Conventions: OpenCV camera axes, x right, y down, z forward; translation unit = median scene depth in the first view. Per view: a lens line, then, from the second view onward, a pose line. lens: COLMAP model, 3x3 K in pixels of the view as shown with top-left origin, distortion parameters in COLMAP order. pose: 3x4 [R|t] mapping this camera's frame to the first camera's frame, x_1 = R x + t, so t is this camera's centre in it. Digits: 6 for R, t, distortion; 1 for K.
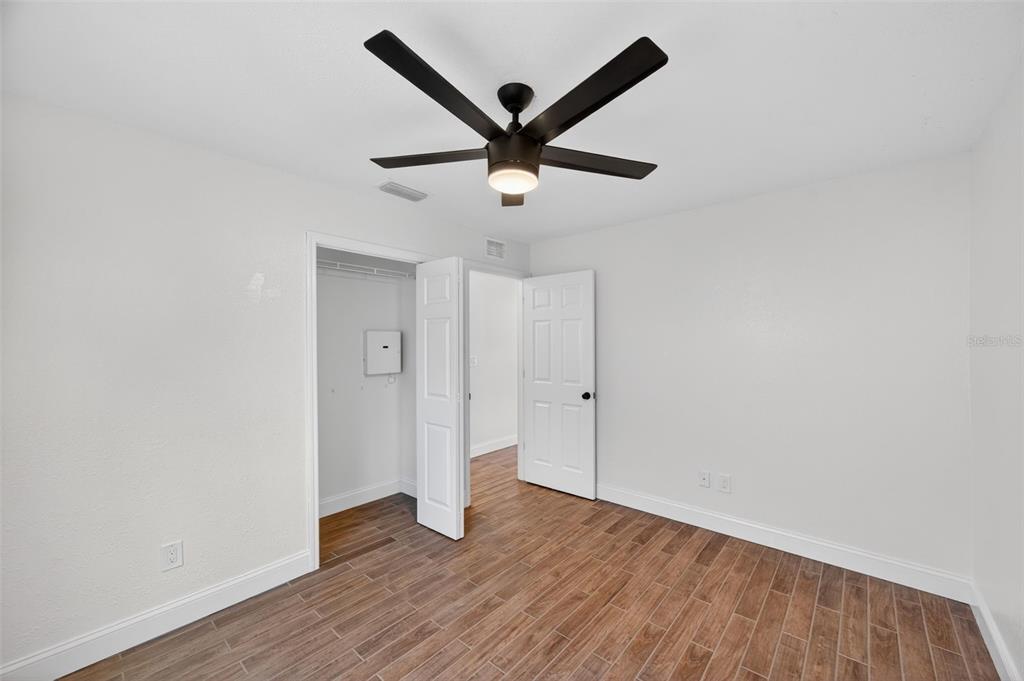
lens RADIAL K [[416.1, 0, 506.3], [0, 416.1, 338.6], [0, 0, 1]] dist [-0.009333, -0.000233]
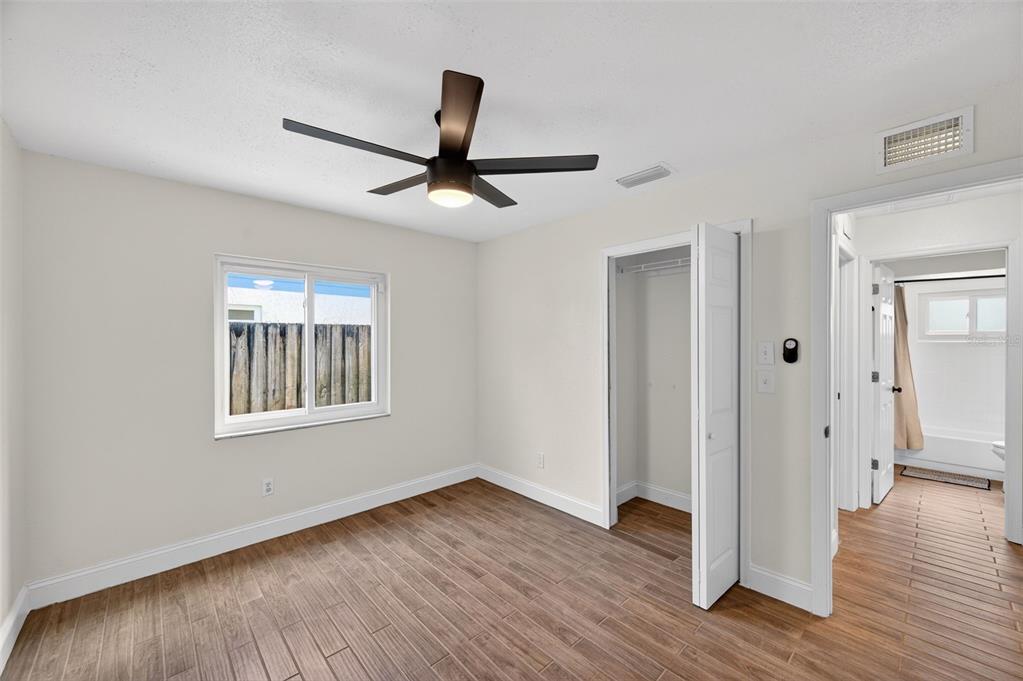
lens RADIAL K [[412.3, 0, 513.6], [0, 412.3, 343.3], [0, 0, 1]] dist [0.000233, -0.000086]
pose [[-0.127495, 0.016576, -0.991701, 0.764420], [0.008752, 0.999840, 0.015587, 0.001893], [0.991801, -0.006692, -0.127620, 0.911701]]
